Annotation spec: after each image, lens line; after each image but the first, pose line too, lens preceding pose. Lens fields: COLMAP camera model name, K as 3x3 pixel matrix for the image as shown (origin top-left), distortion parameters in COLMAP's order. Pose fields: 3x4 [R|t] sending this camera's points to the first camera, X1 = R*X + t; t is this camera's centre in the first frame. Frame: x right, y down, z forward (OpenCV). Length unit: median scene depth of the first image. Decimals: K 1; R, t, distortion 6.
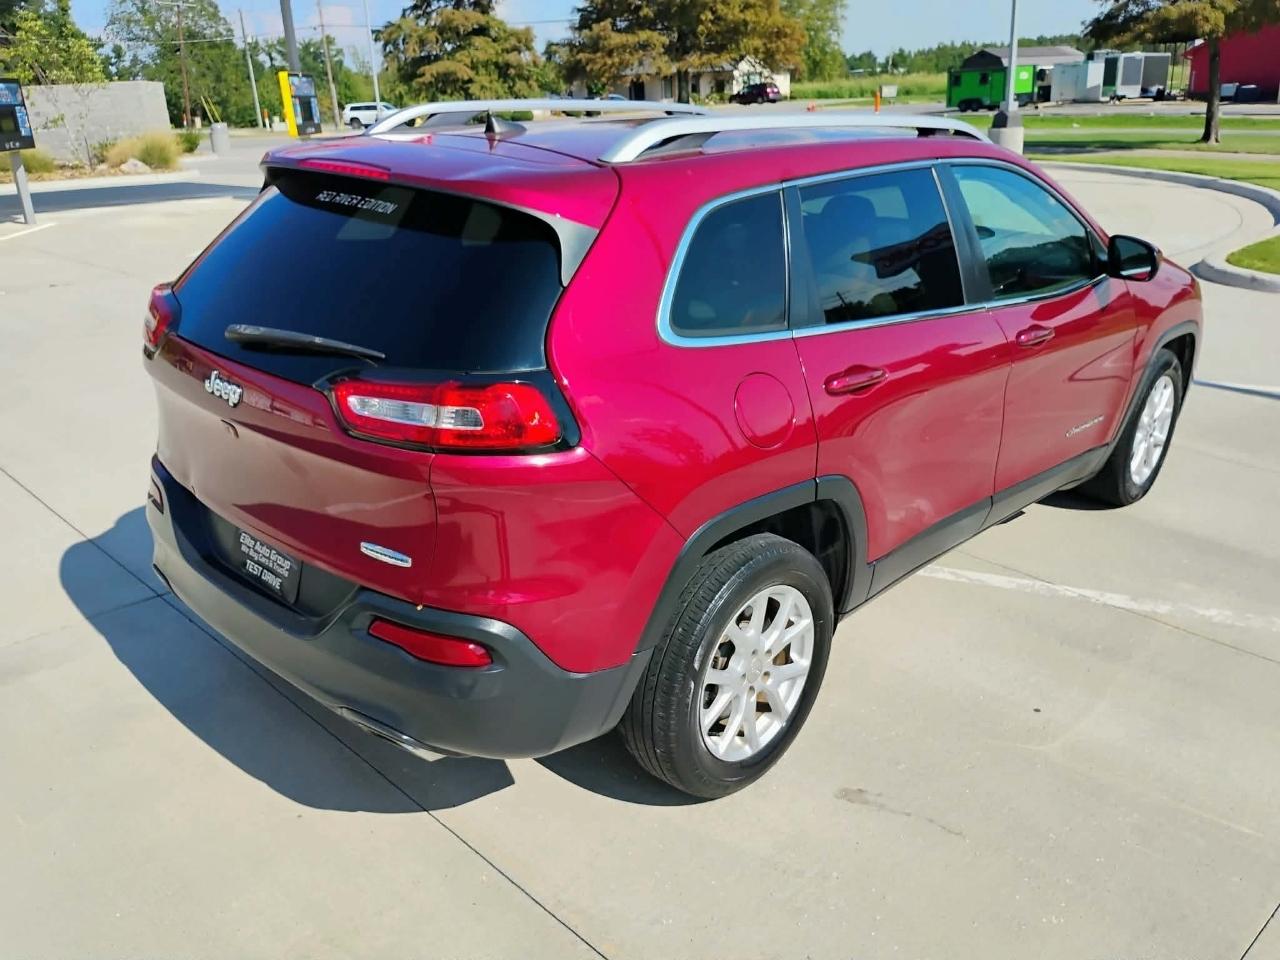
lens RADIAL K [[1057.5, 0, 625.8], [0, 1057.5, 481.1], [0, 0, 1]] dist [0.076041, -0.109956]
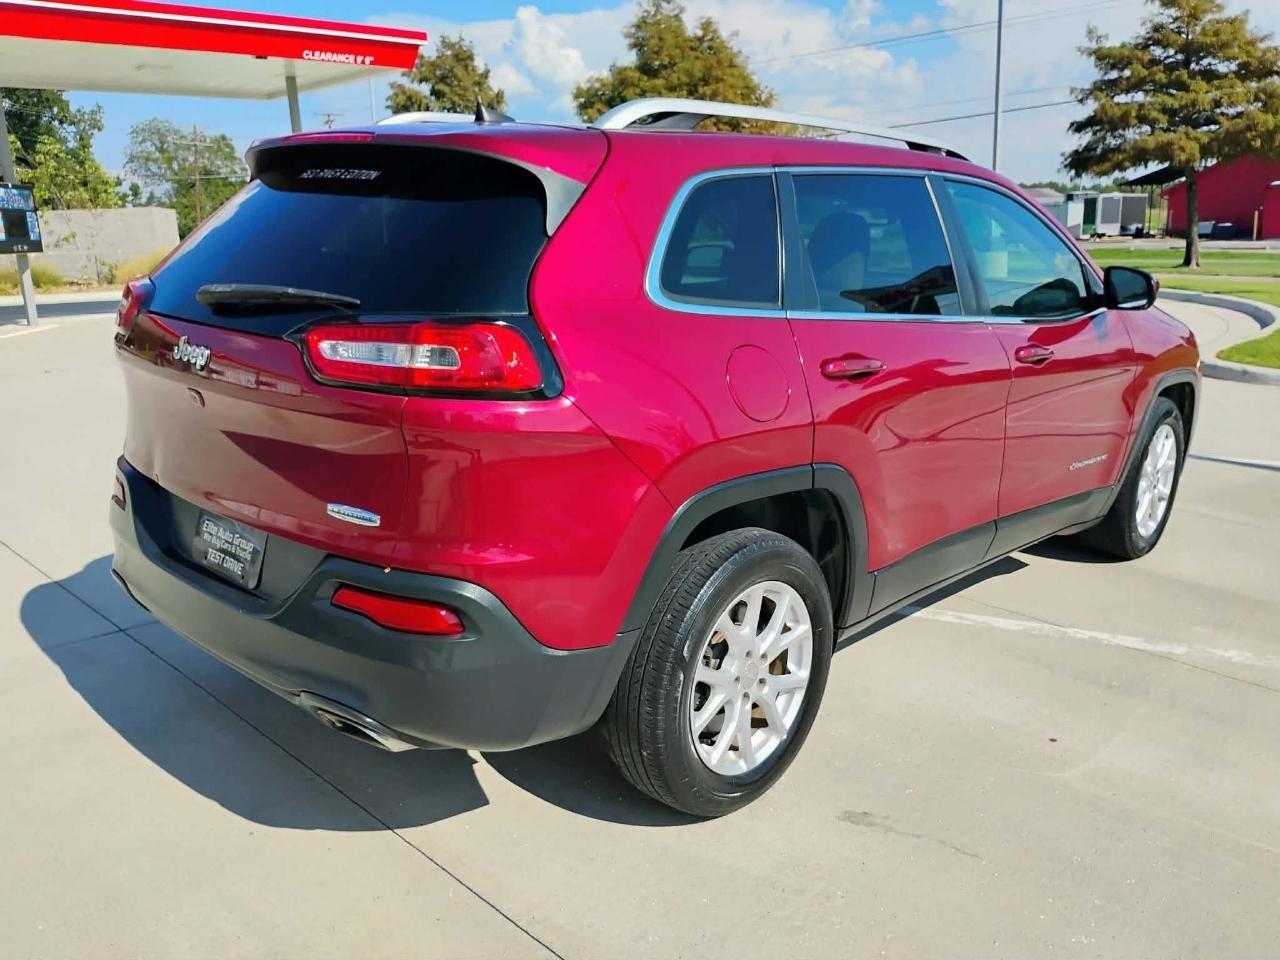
lens RADIAL K [[1057.5, 0, 625.8], [0, 1057.5, 481.1], [0, 0, 1]] dist [0.076041, -0.109956]
pose [[0.999945, 0.009654, 0.004097, 0.005989], [-0.009083, 0.992498, -0.121927, 0.097114], [-0.005243, 0.121883, 0.992531, 0.044011]]
